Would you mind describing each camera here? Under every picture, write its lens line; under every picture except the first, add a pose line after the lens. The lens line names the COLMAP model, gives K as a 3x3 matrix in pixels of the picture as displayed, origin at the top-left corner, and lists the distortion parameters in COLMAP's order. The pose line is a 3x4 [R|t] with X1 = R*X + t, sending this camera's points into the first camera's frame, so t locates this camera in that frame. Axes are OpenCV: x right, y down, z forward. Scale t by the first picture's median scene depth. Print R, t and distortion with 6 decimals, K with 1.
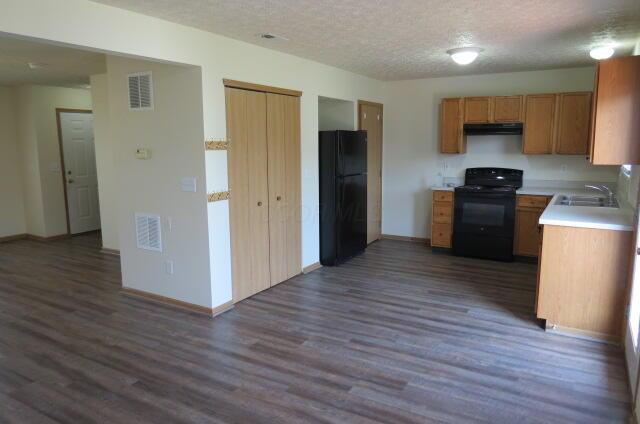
lens RADIAL K [[455.4, 0, 319.7], [0, 455.4, 212.1], [0, 0, 1]] dist [-0.021557, -0.003930]
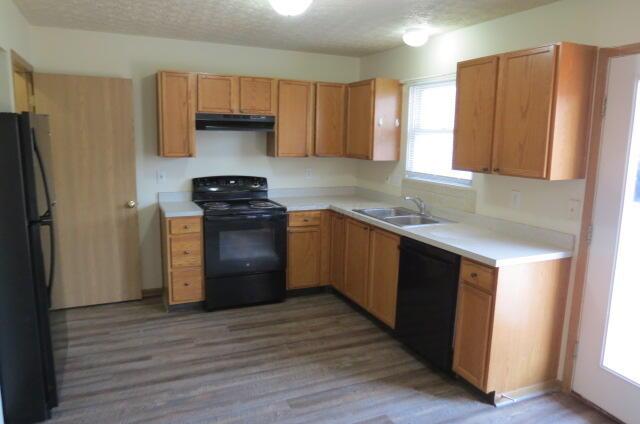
lens RADIAL K [[455.4, 0, 320.6], [0, 455.4, 209.9], [0, 0, 1]] dist [-0.021557, -0.003930]
pose [[0.572519, -0.112175, 0.812181, -0.142770], [0.100861, 0.992708, 0.066010, -0.083770], [-0.813664, 0.044125, 0.579659, 0.503823]]
